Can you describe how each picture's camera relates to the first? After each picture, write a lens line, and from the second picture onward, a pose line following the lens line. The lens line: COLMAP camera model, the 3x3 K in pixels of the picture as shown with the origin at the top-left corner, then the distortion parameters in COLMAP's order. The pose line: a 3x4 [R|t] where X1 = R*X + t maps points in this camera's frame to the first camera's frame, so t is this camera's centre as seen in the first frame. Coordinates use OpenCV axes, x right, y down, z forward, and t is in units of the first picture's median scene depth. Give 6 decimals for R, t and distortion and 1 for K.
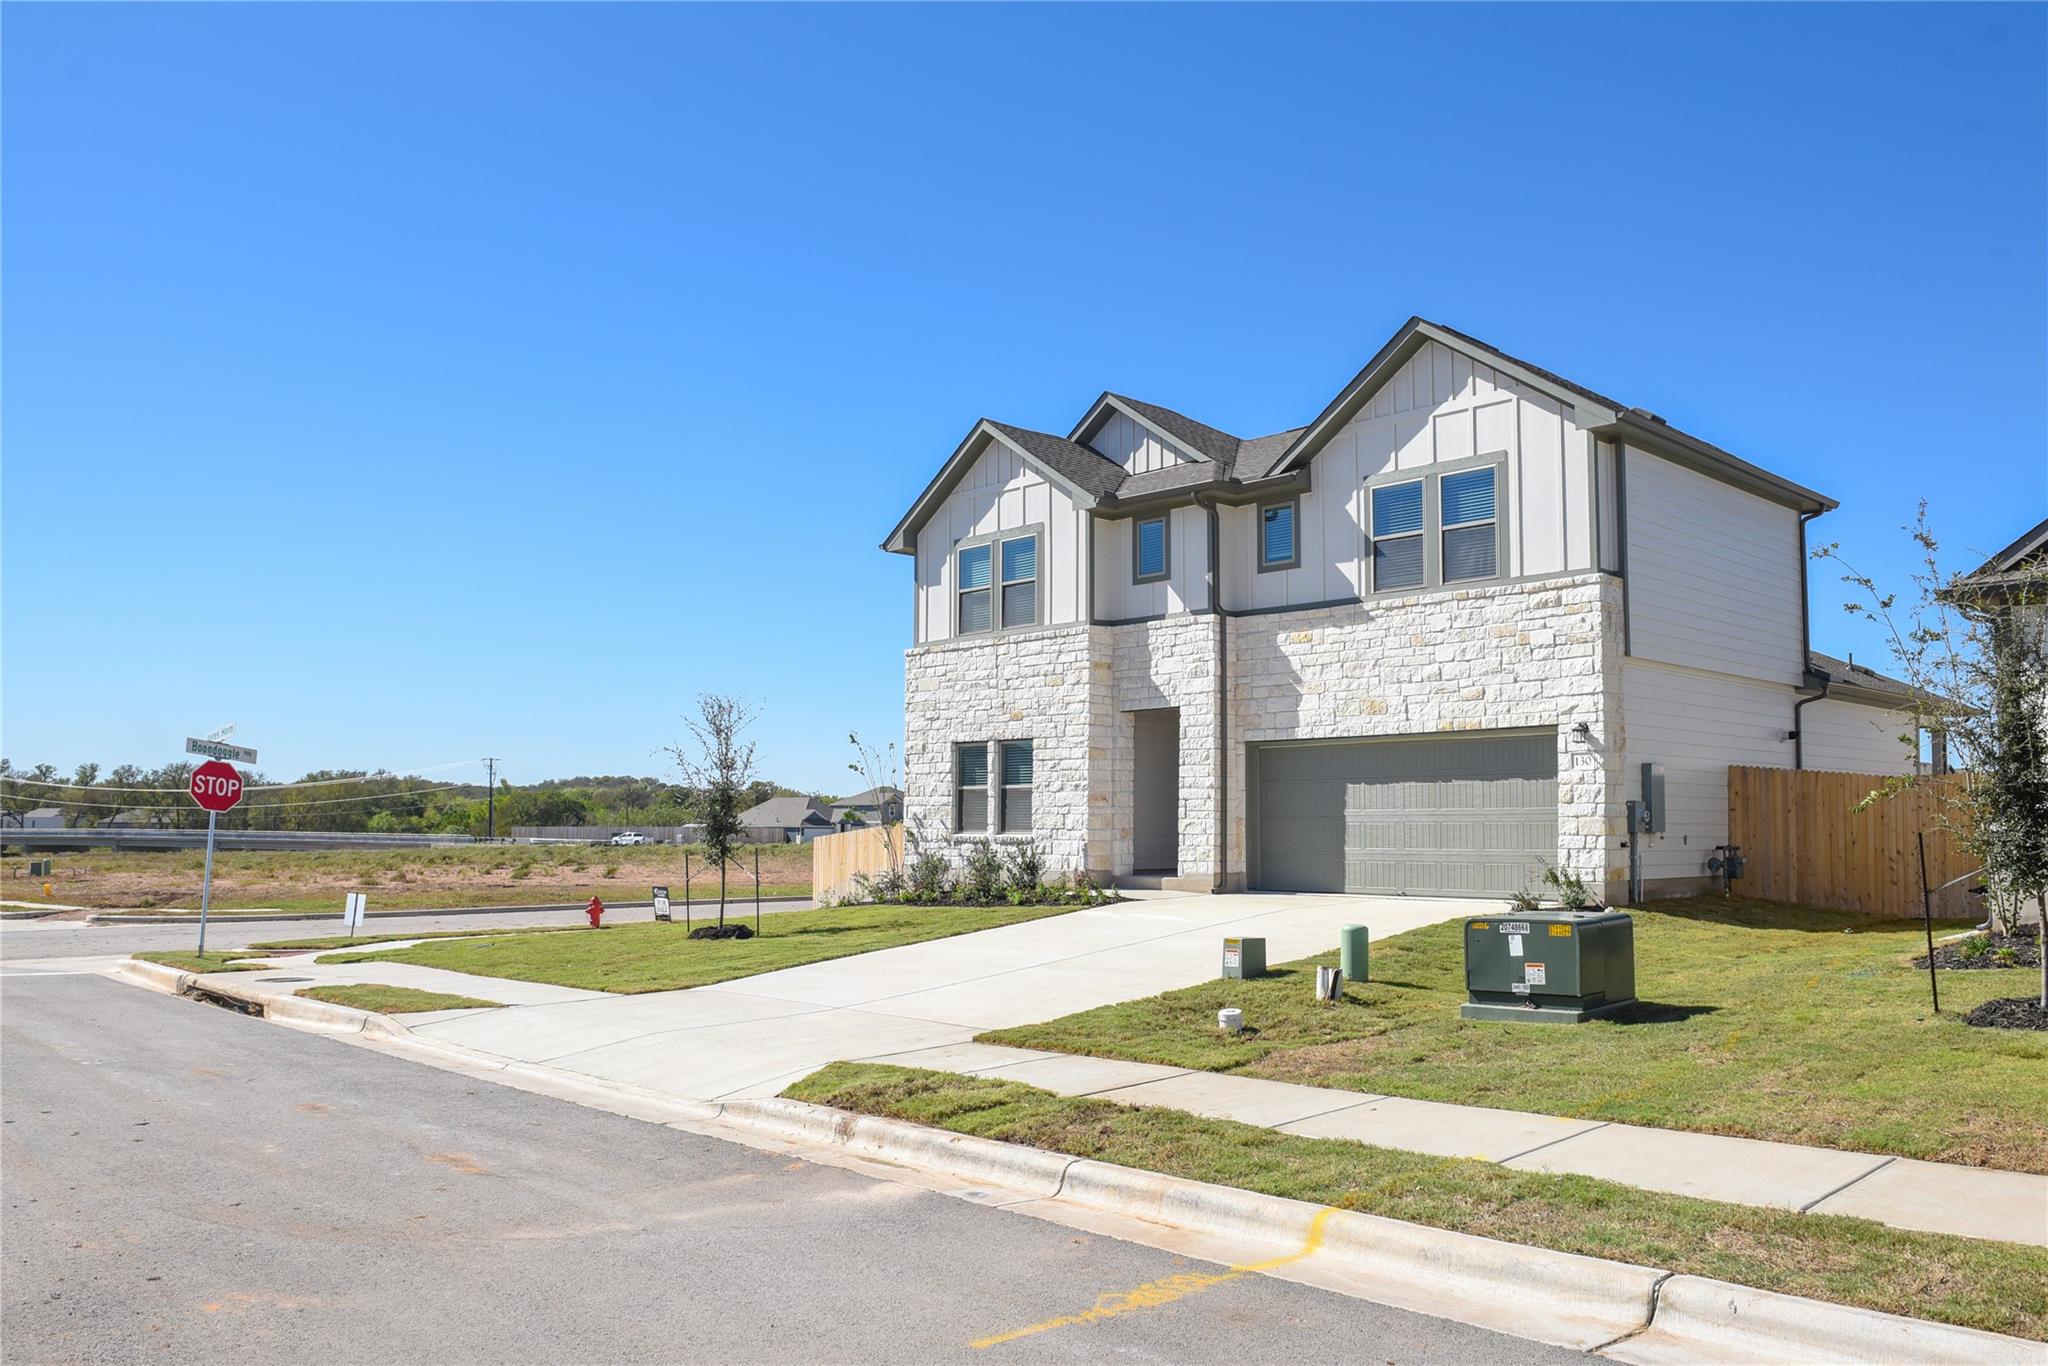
lens RADIAL K [[1507.0, 0, 1072.1], [0, 1507.0, 724.7], [0, 0, 1]] dist [-0.043338, -0.004563]
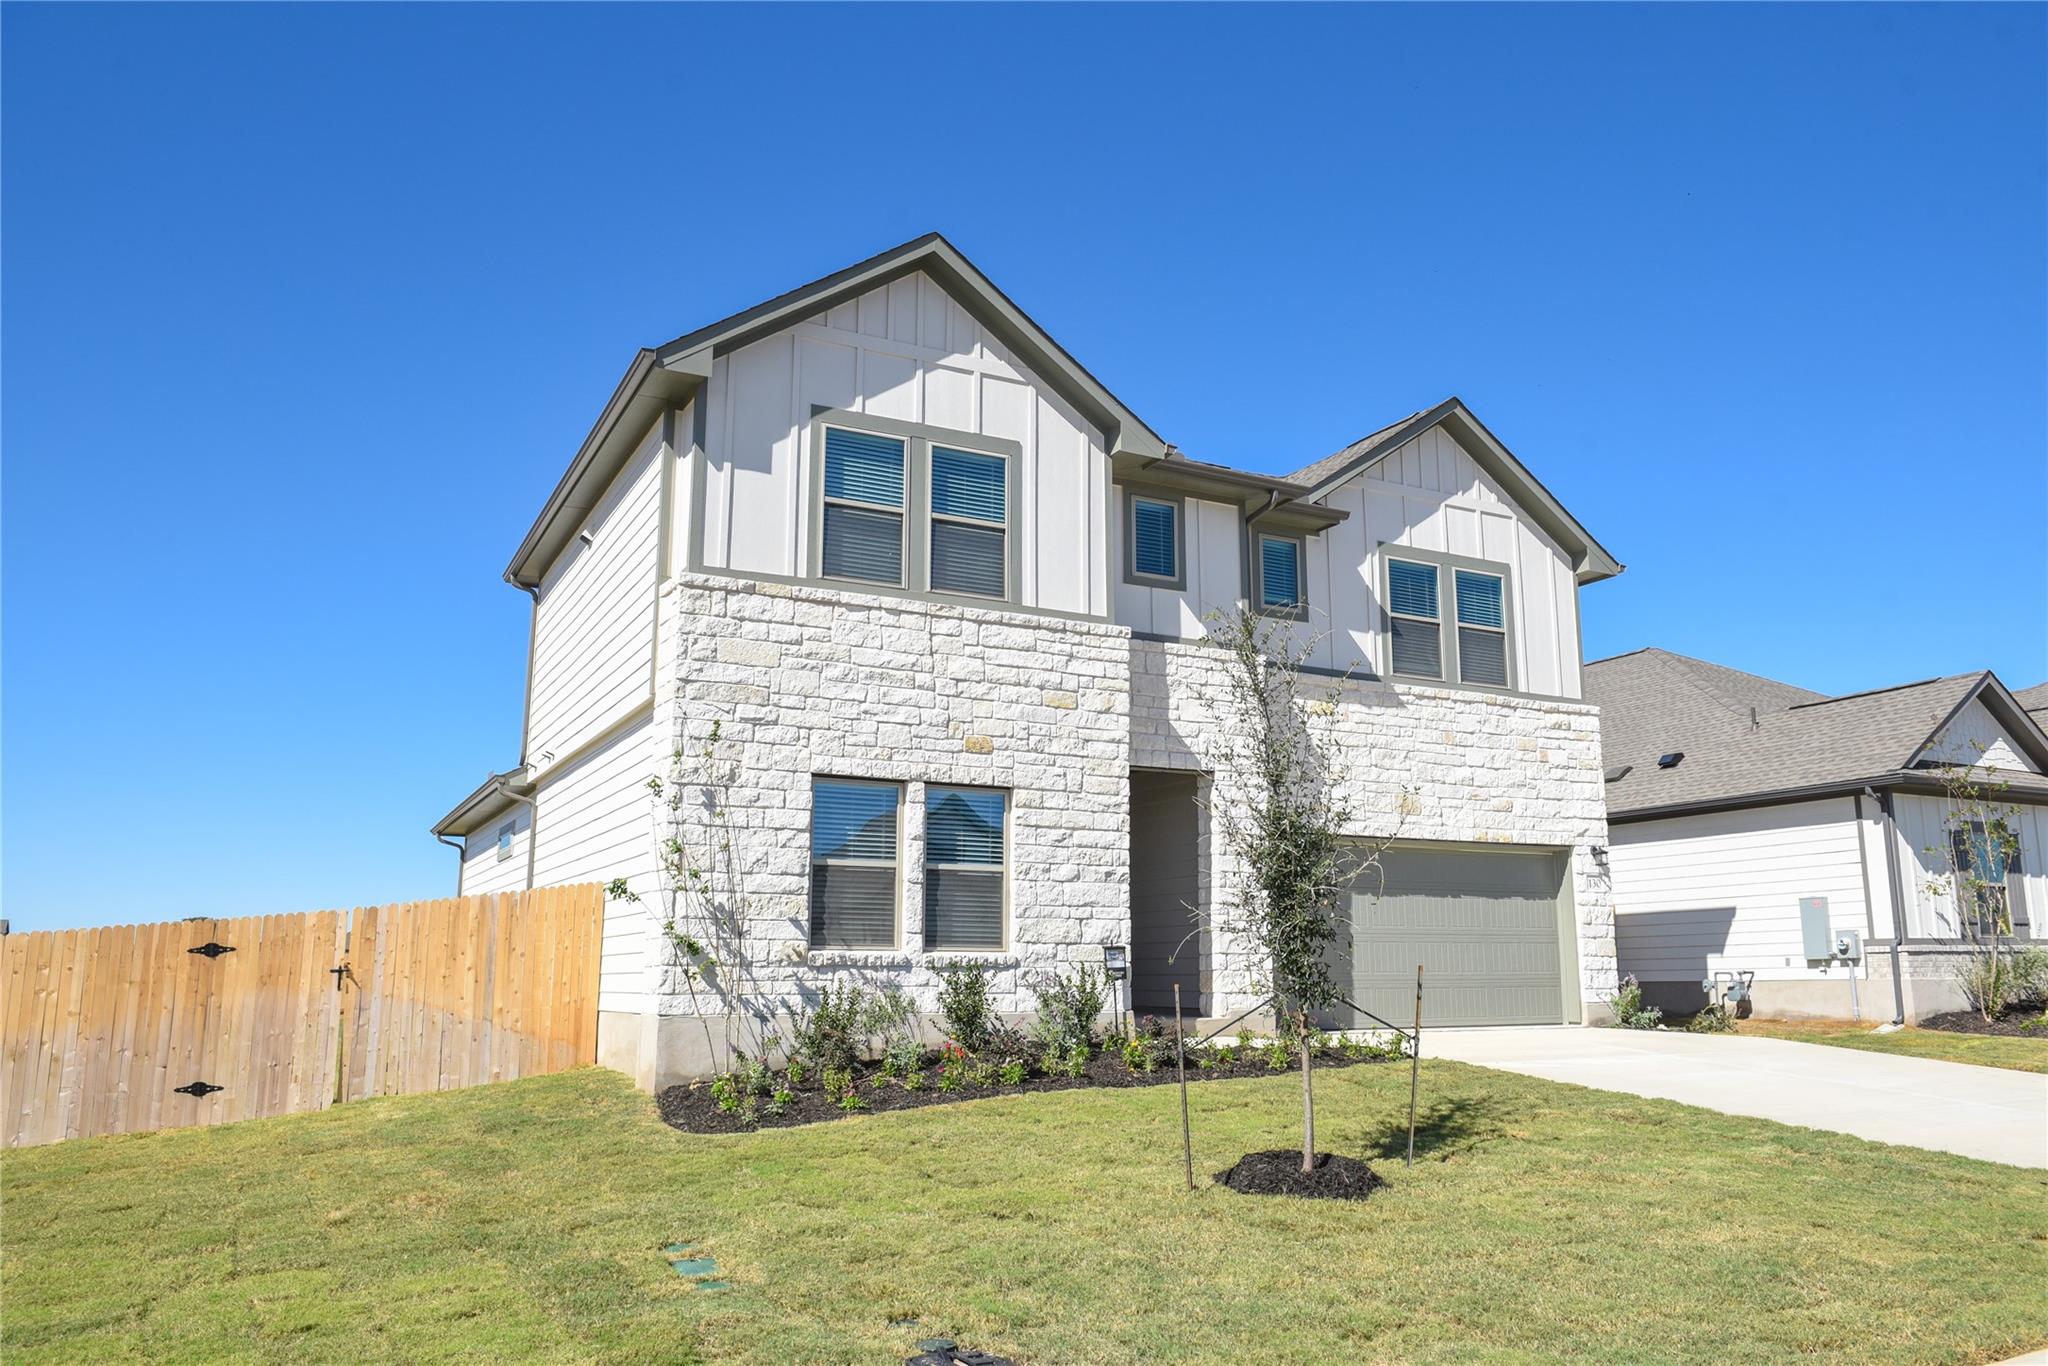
lens RADIAL K [[1462.5, 0, 1024.0], [0, 1462.5, 683.0], [0, 0, 1]] dist [-0.037561, -0.000081]
pose [[0.305428, 0.187302, 0.933612, -0.596772], [-0.064766, 0.982279, -0.175878, 0.072711], [-0.950010, -0.006748, 0.312147, 0.858931]]
